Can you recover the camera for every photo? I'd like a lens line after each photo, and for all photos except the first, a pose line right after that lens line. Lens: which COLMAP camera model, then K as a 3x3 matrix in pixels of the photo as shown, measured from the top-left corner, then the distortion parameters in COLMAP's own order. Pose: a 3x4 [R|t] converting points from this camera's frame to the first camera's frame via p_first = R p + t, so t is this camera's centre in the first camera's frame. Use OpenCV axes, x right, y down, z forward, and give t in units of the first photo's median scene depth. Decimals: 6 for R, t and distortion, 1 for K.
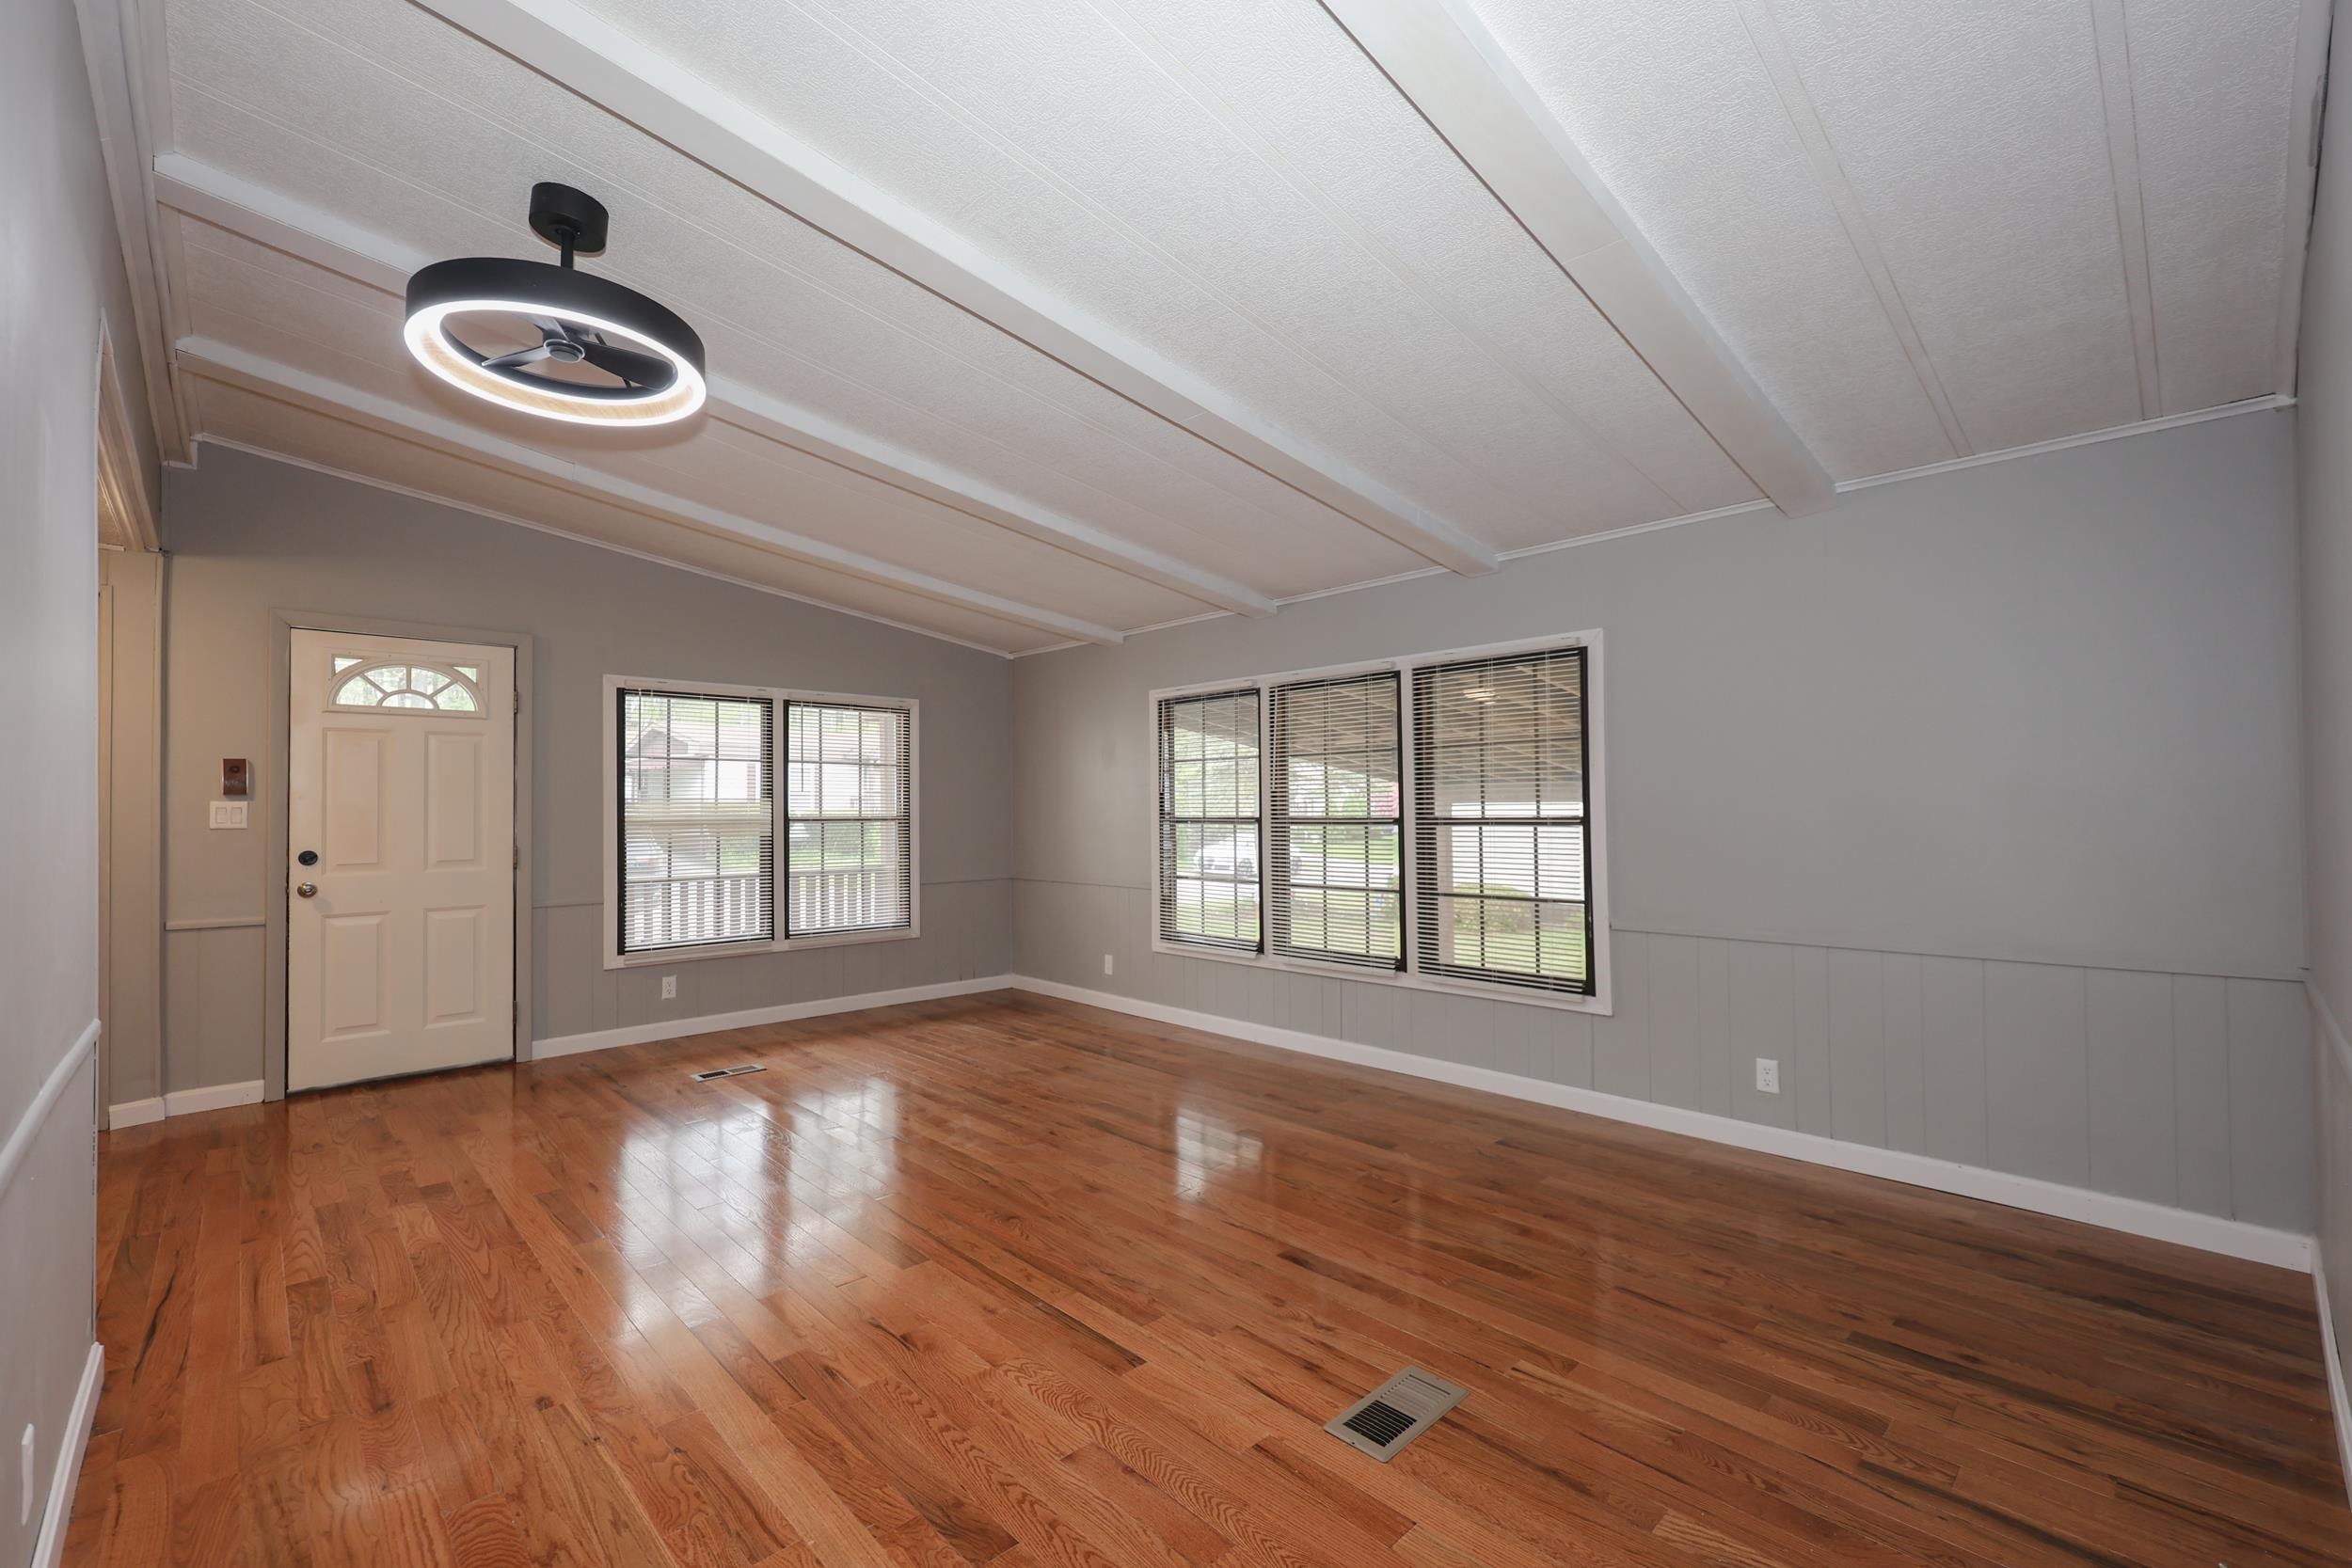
lens RADIAL K [[1011.7, 0, 1156.4], [0, 1011.7, 789.0], [0, 0, 1]] dist [0.014835, -0.000026]
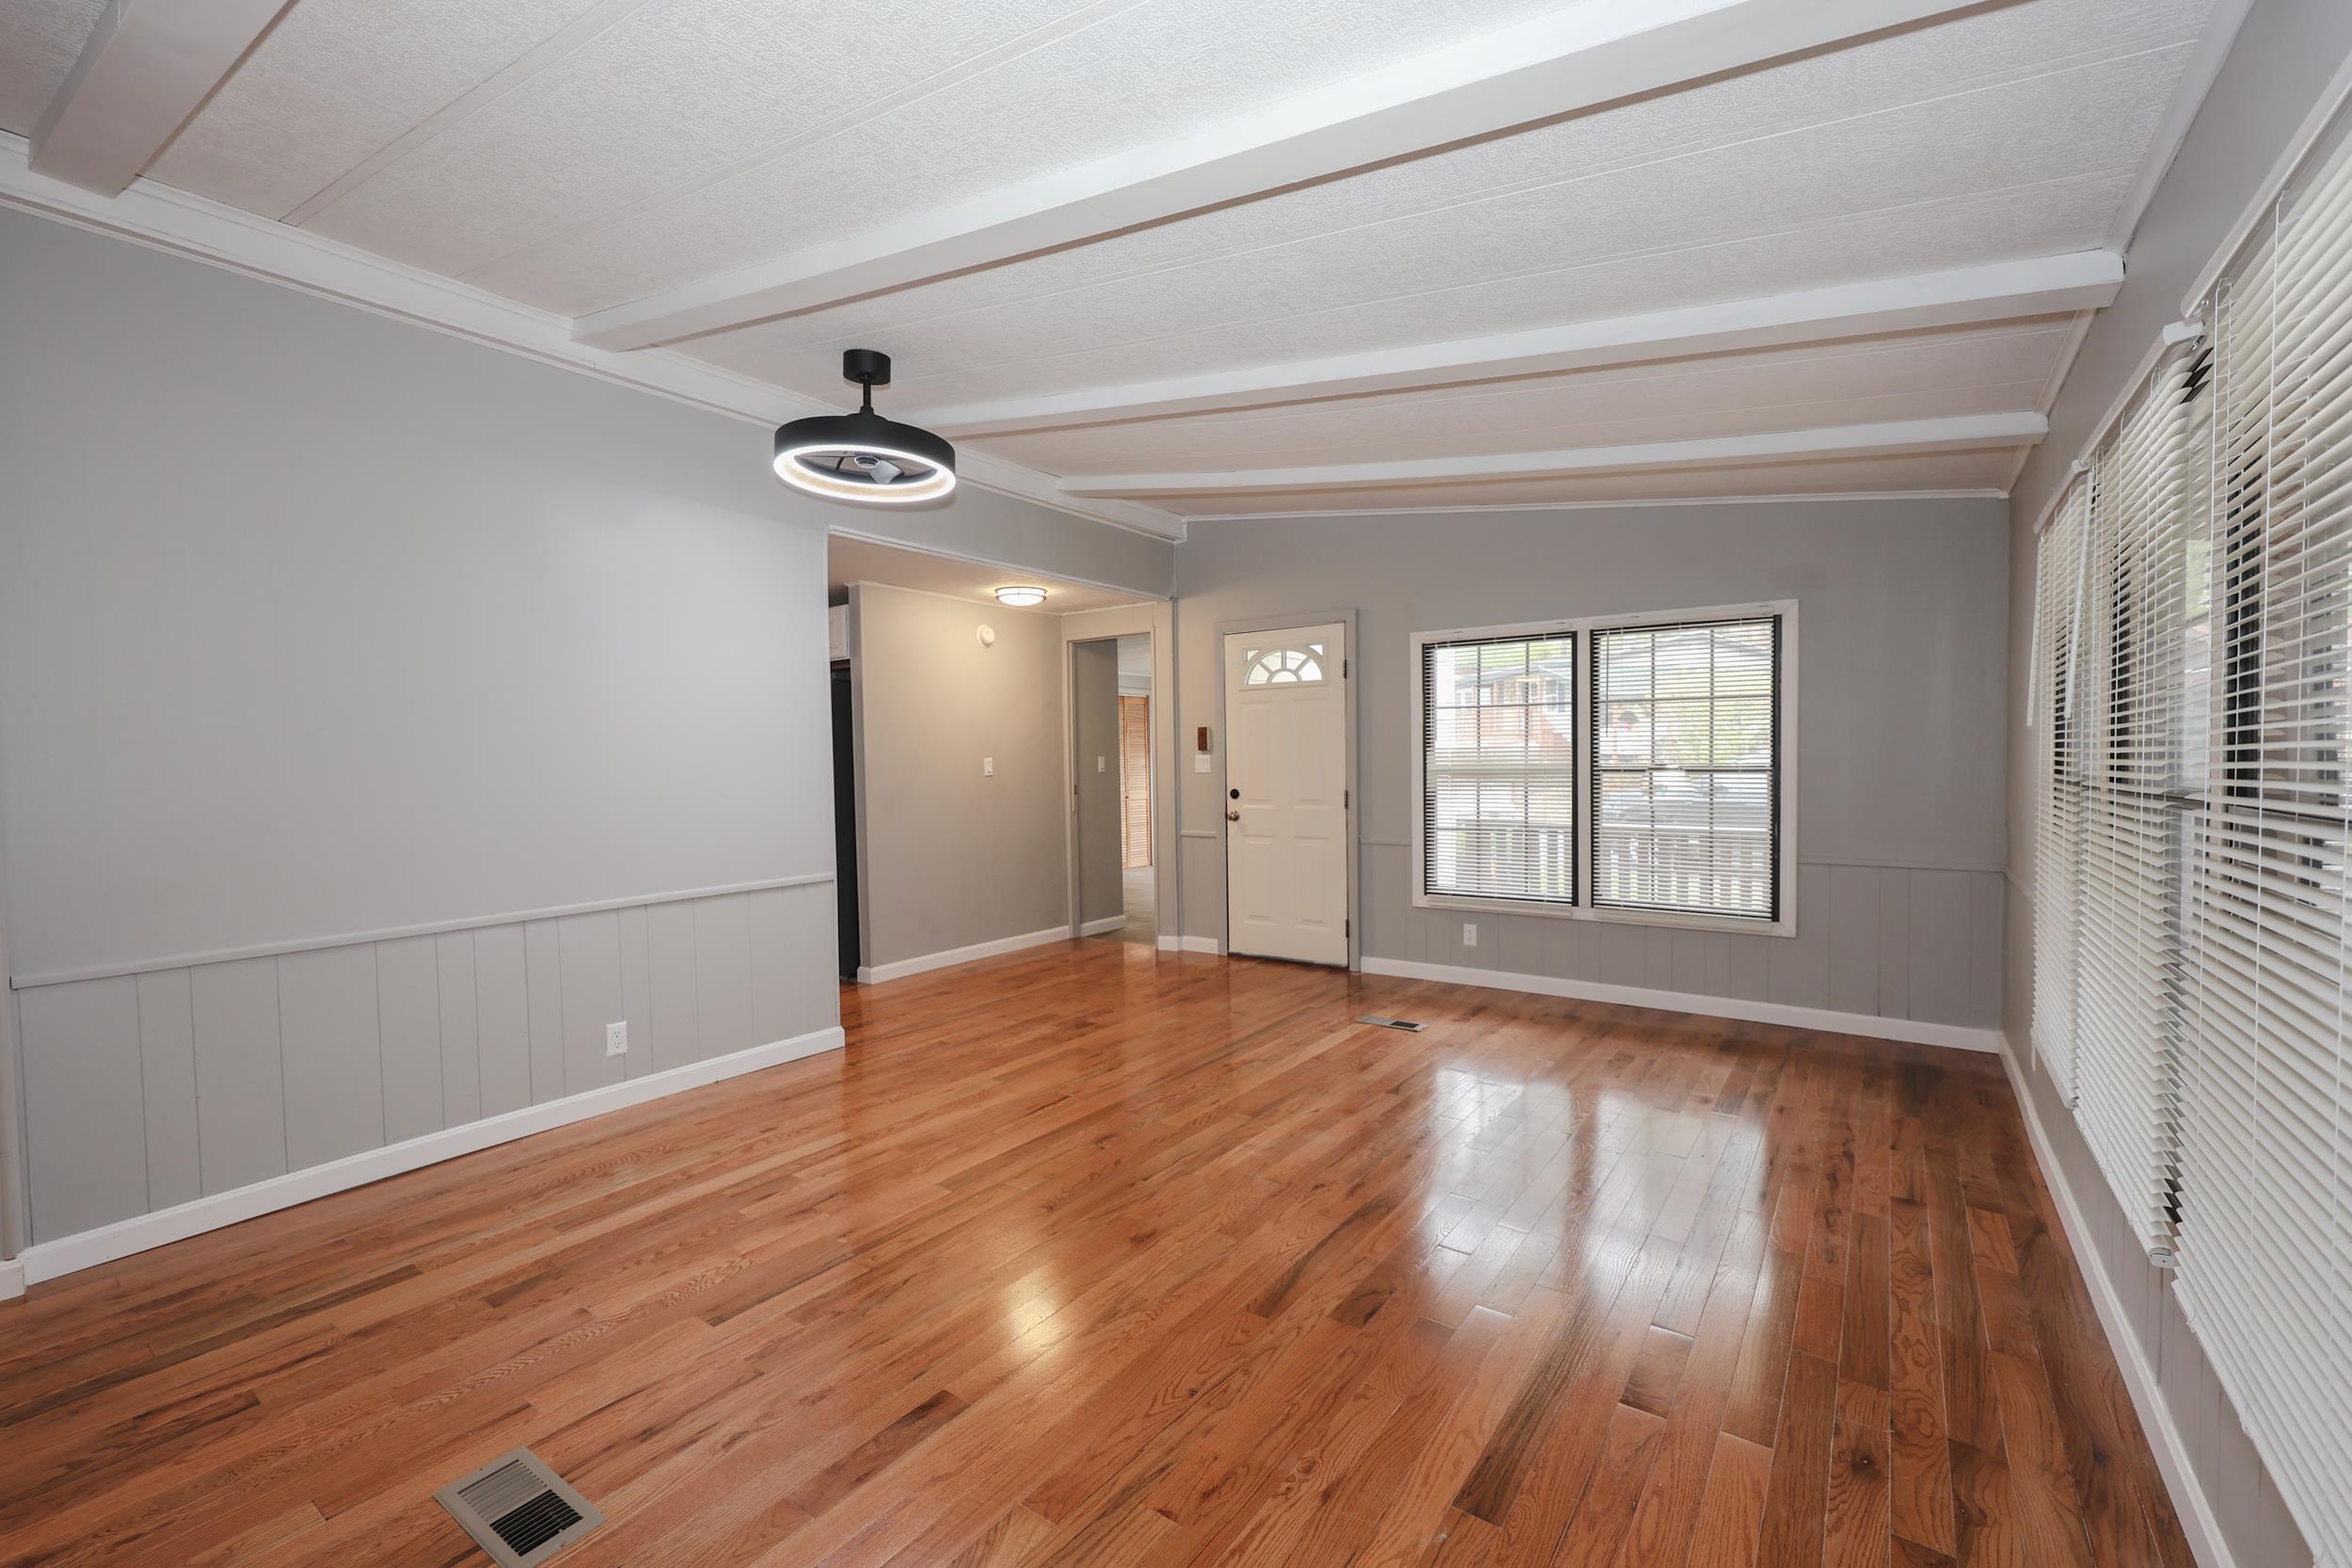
lens RADIAL K [[985.8, 0, 1150.0], [0, 985.8, 784.2], [0, 0, 1]] dist [0.003777, 0.000357]
pose [[0.187453, 0.030698, -0.981794, 0.508780], [0.033657, 0.998724, 0.037654, -0.002122], [0.981697, -0.040102, 0.186181, 0.625211]]
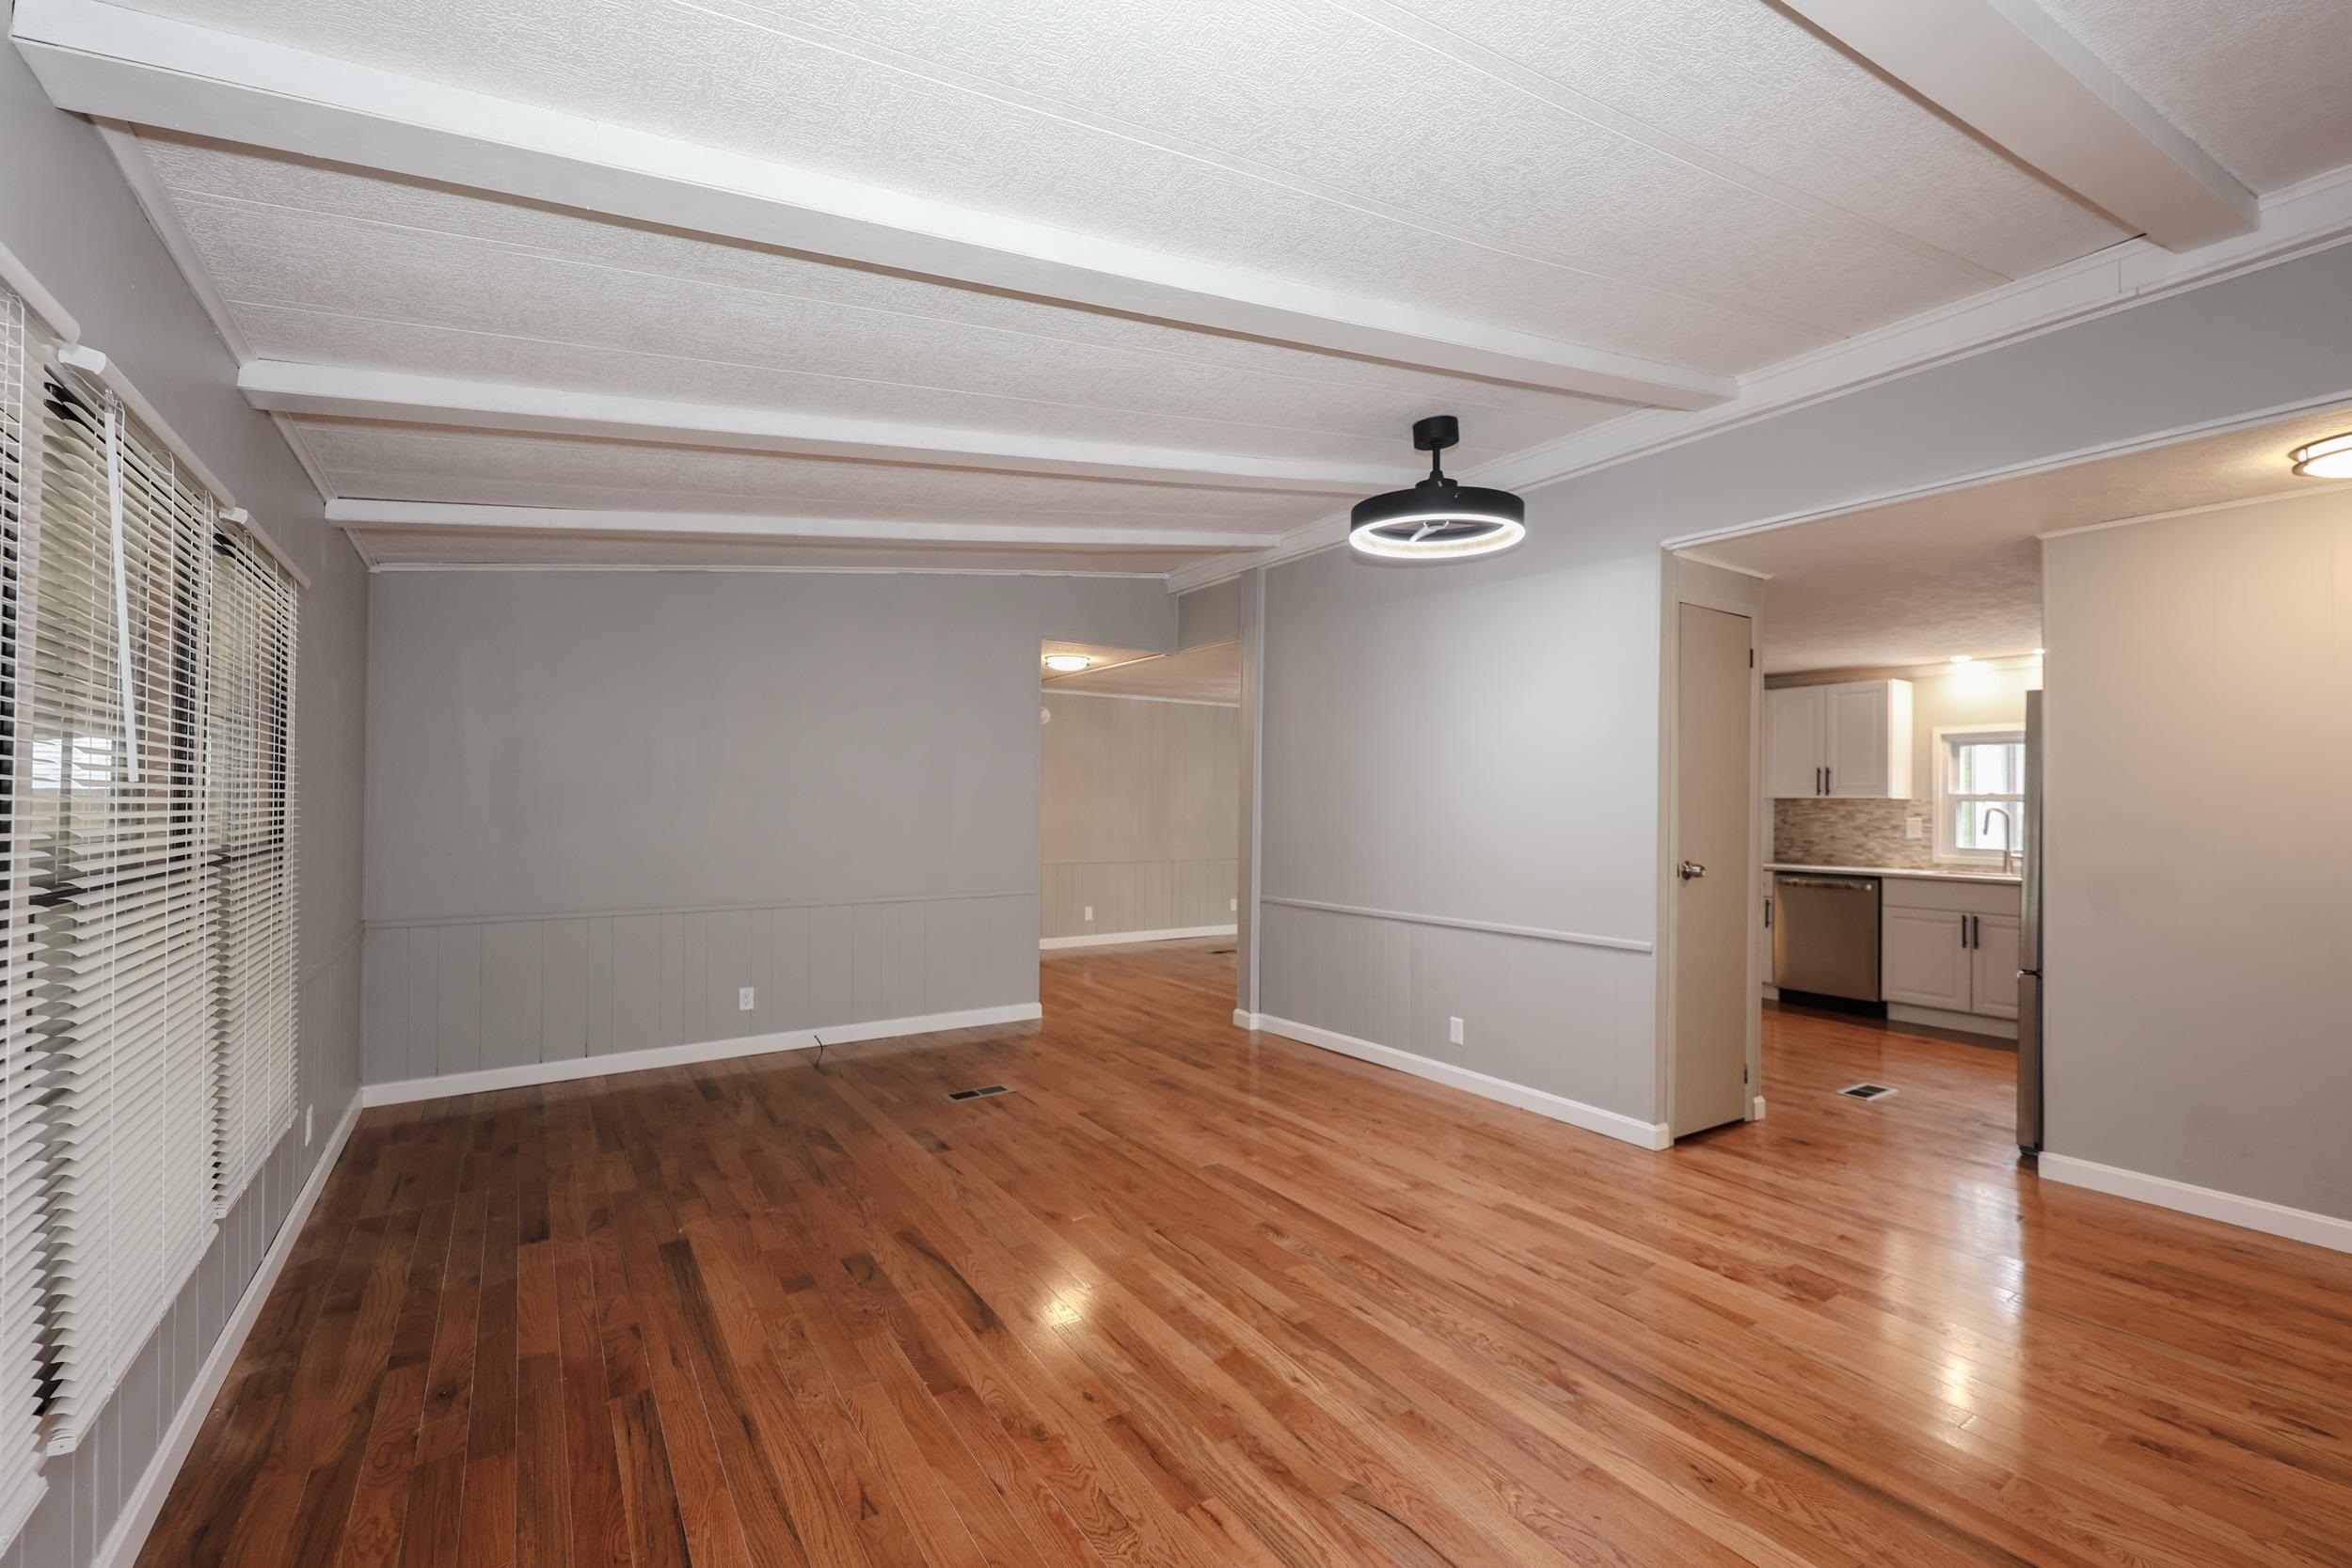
lens RADIAL K [[964.9, 0, 1176.0], [0, 964.9, 784.0], [0, 0, 1]] dist [0.002967, 0.000214]
pose [[-0.989243, 0.009156, 0.145994, -0.231515], [0.003009, 0.999102, -0.042272, 0.009230], [-0.146250, -0.041378, -0.988382, 1.384344]]
